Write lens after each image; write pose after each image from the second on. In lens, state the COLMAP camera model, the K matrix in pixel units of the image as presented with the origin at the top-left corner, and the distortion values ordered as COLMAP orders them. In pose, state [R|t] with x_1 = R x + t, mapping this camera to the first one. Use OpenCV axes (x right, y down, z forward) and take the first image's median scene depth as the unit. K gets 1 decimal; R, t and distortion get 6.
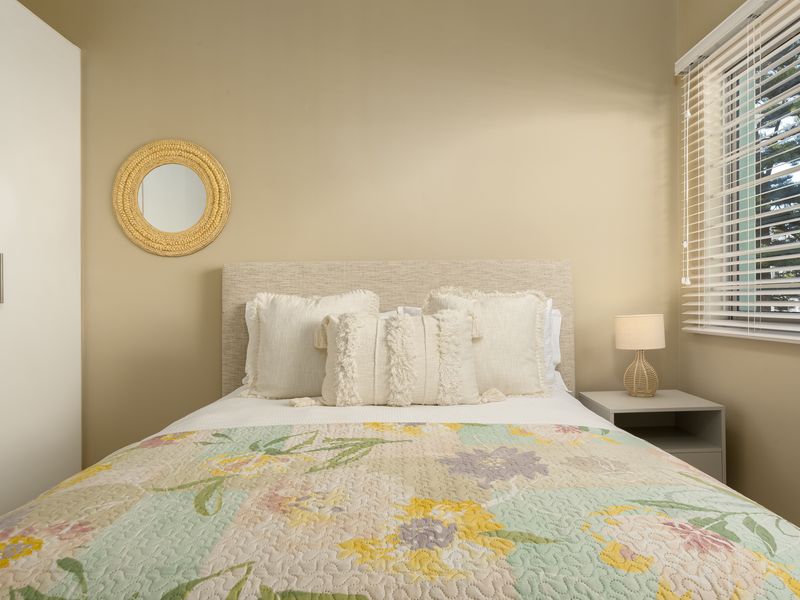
lens RADIAL K [[517.7, 0, 402.9], [0, 517.7, 307.4], [0, 0, 1]] dist [-0.004965, -0.002809]
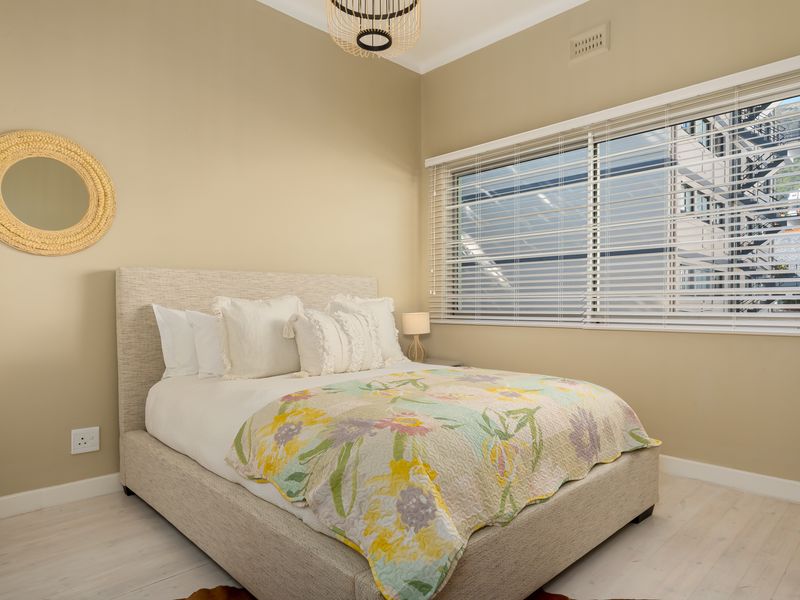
lens RADIAL K [[511.5, 0, 421.1], [0, 511.5, 321.6], [0, 0, 1]] dist [0.001232, -0.001085]
pose [[0.710693, -0.020979, 0.703189, -0.673512], [0.002195, 0.999617, 0.027604, -0.002005], [-0.703499, -0.018075, 0.710467, -0.169129]]
